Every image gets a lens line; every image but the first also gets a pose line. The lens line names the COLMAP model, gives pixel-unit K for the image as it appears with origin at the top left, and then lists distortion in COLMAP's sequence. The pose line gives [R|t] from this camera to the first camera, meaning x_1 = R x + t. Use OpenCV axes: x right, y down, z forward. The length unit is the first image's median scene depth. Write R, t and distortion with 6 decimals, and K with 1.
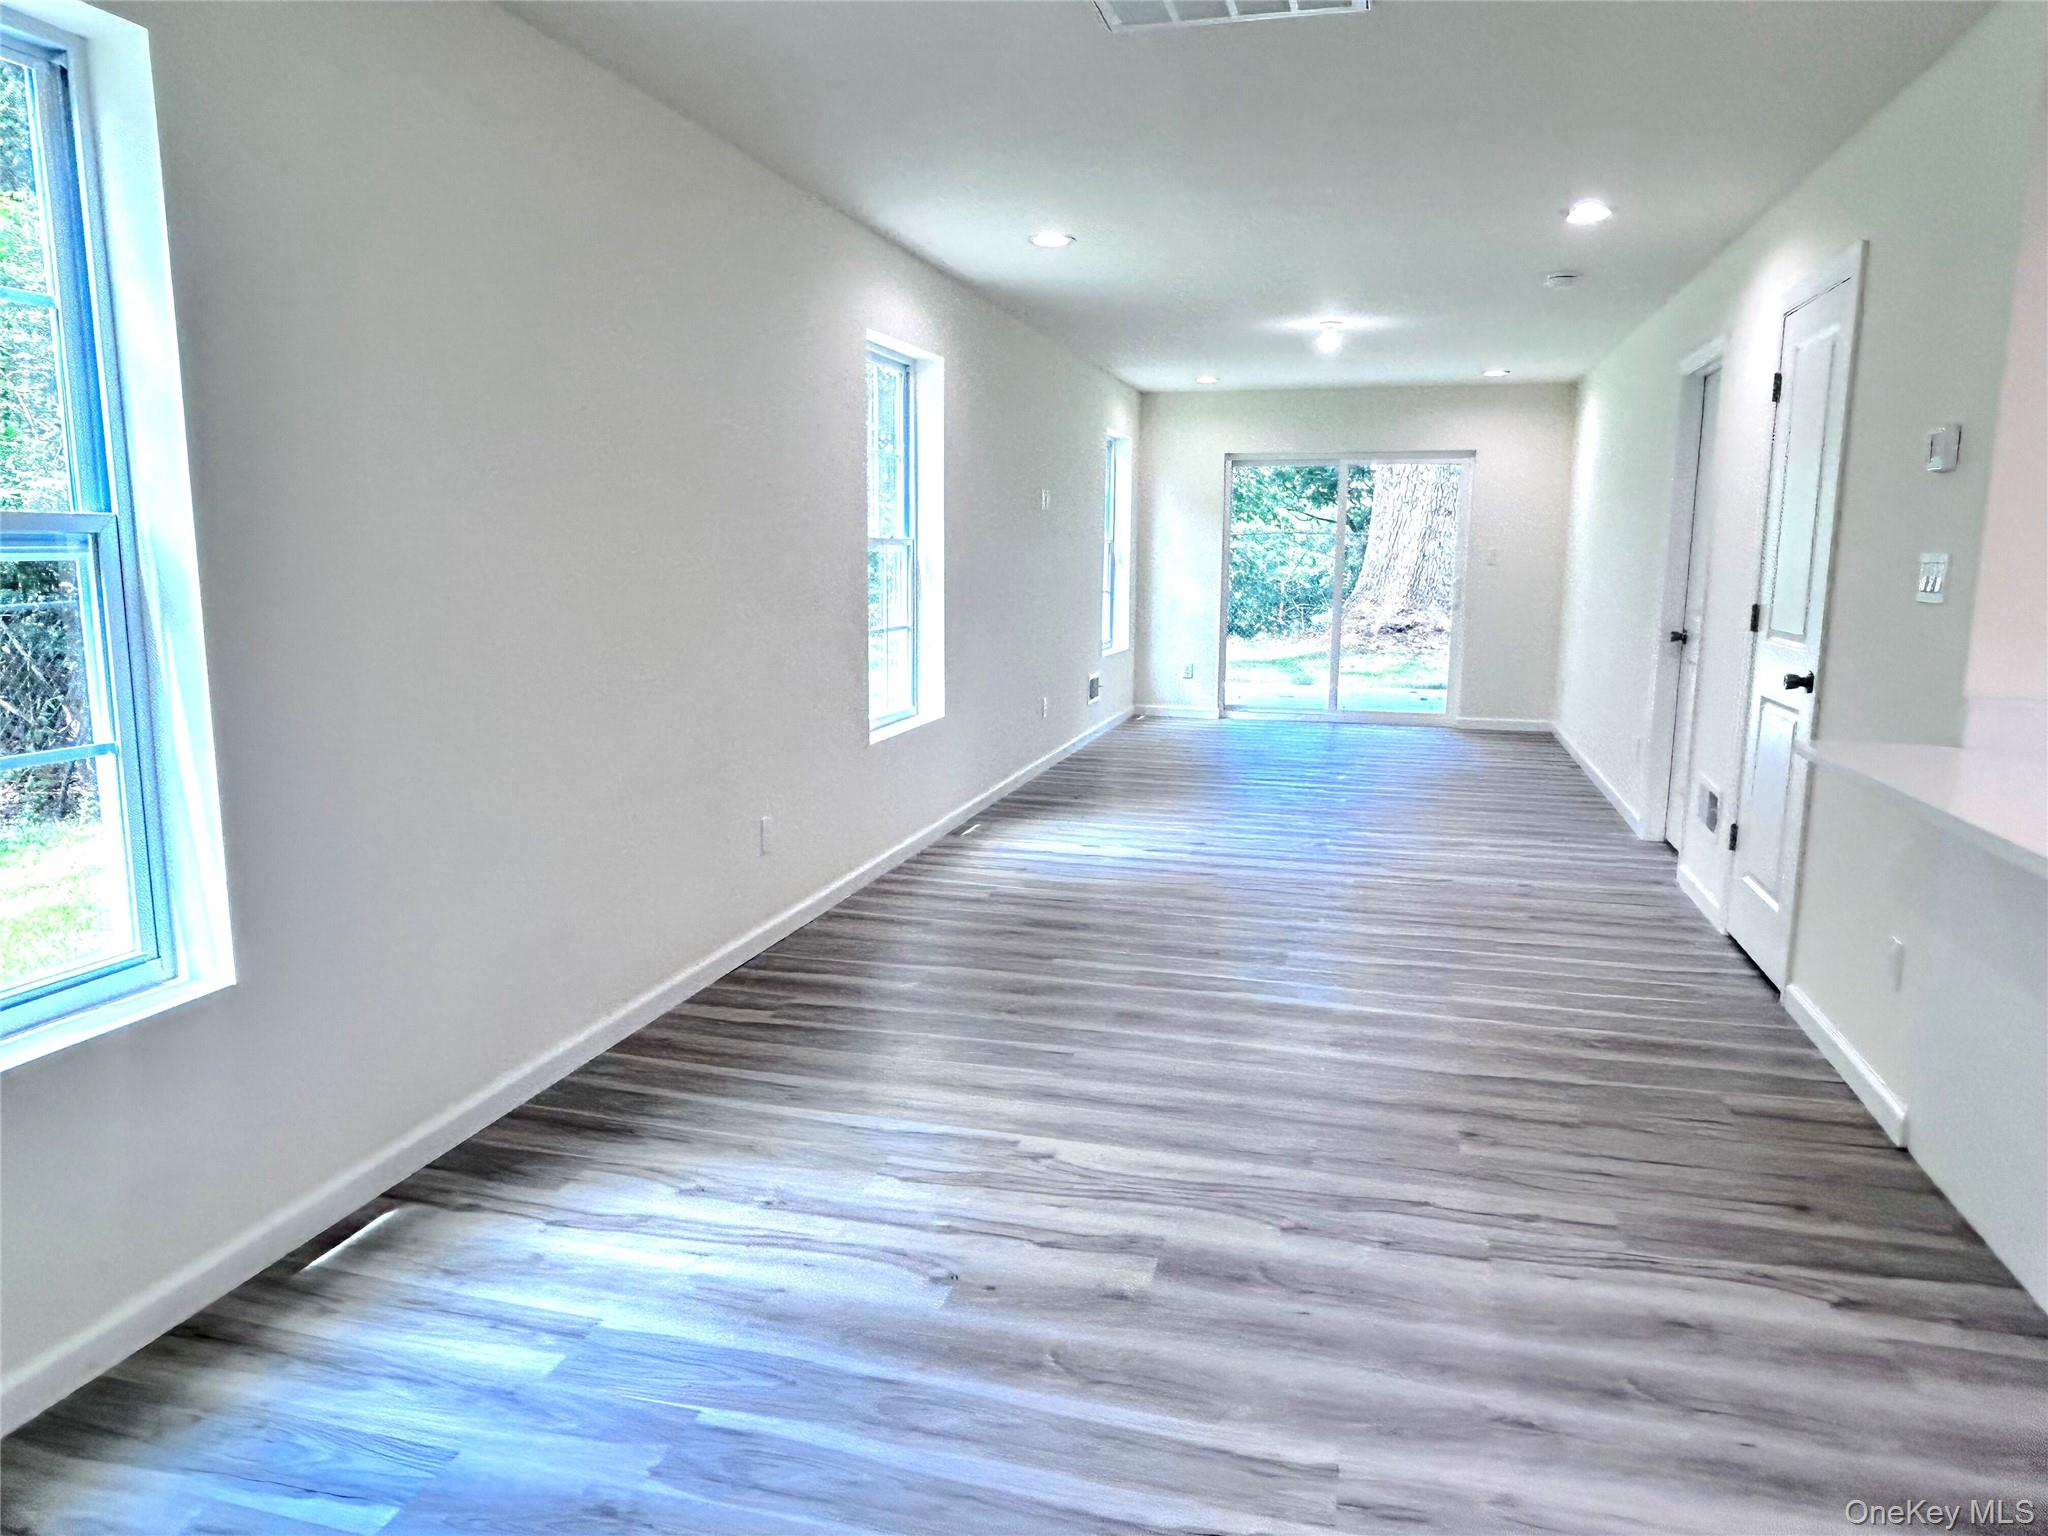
lens RADIAL K [[1362.0, 0, 1015.9], [0, 1362.0, 763.1], [0, 0, 1]] dist [0.021696, -0.001464]
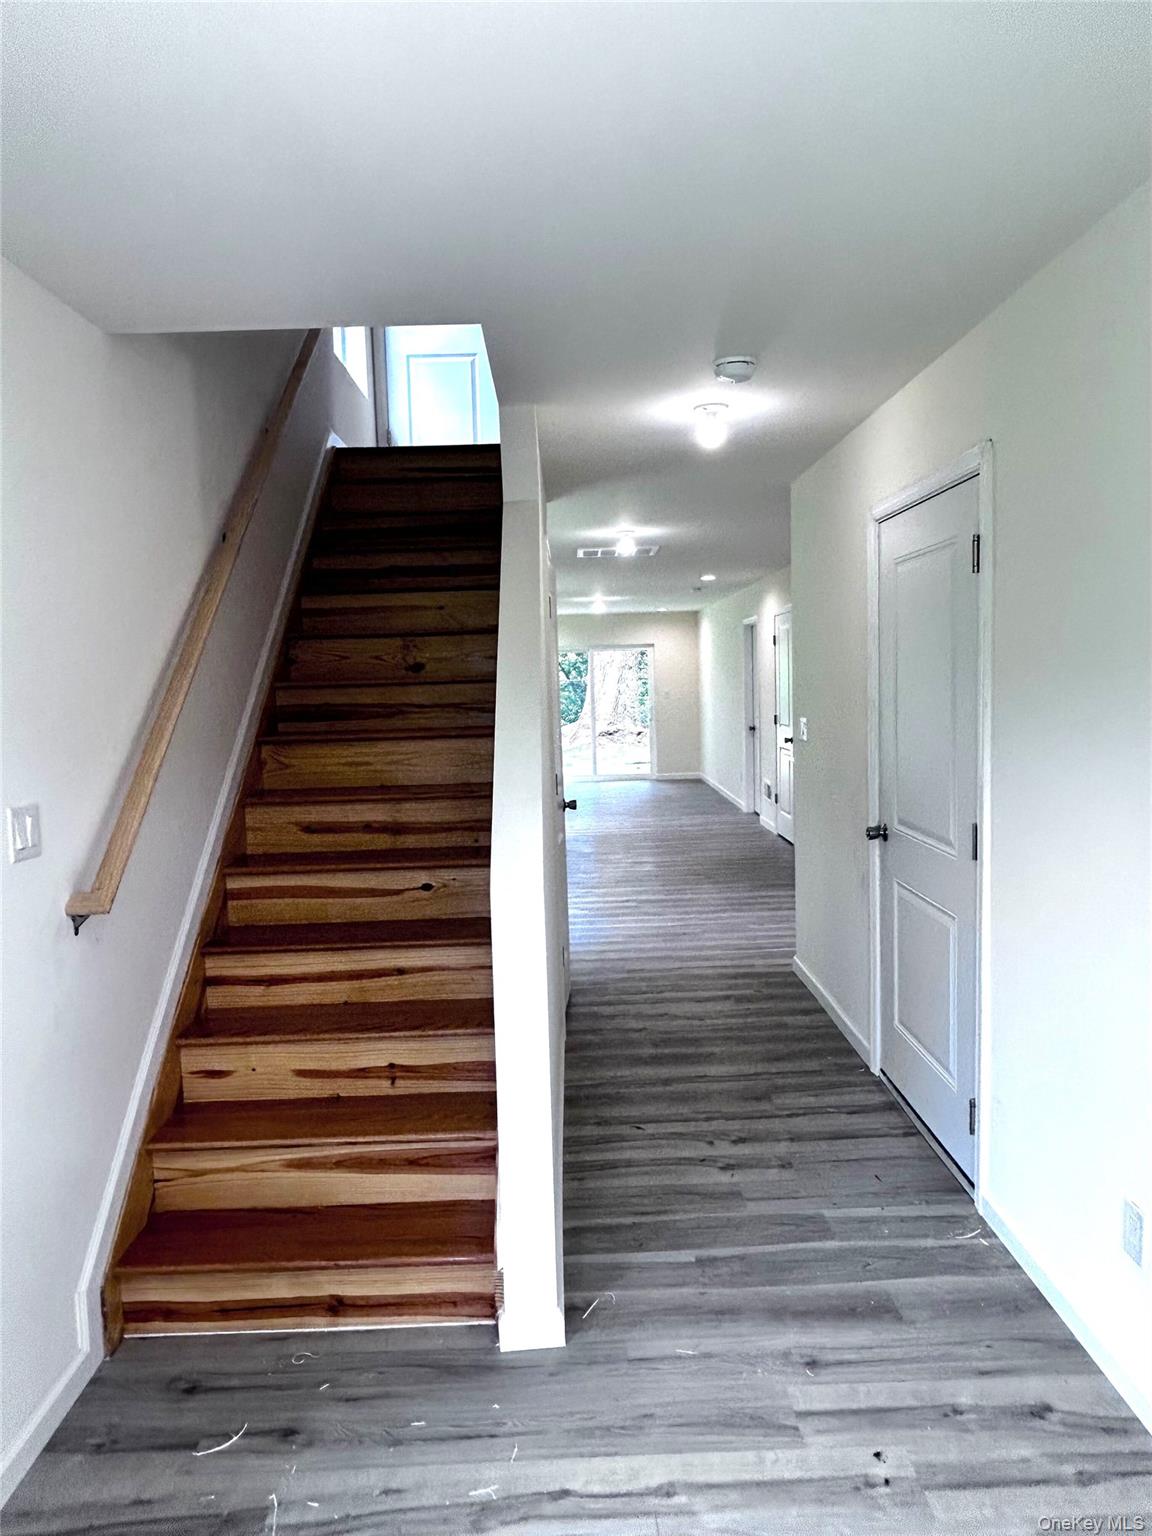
lens RADIAL K [[1021.5, 0, 576.0], [0, 1021.5, 768.0], [0, 0, 1]] dist [0.021696, -0.001464]
pose [[0.960659, -0.060152, 0.271137, -0.282953], [0.079979, 0.994825, -0.062669, 0.060605], [-0.265964, 0.081889, 0.960498, -0.593435]]
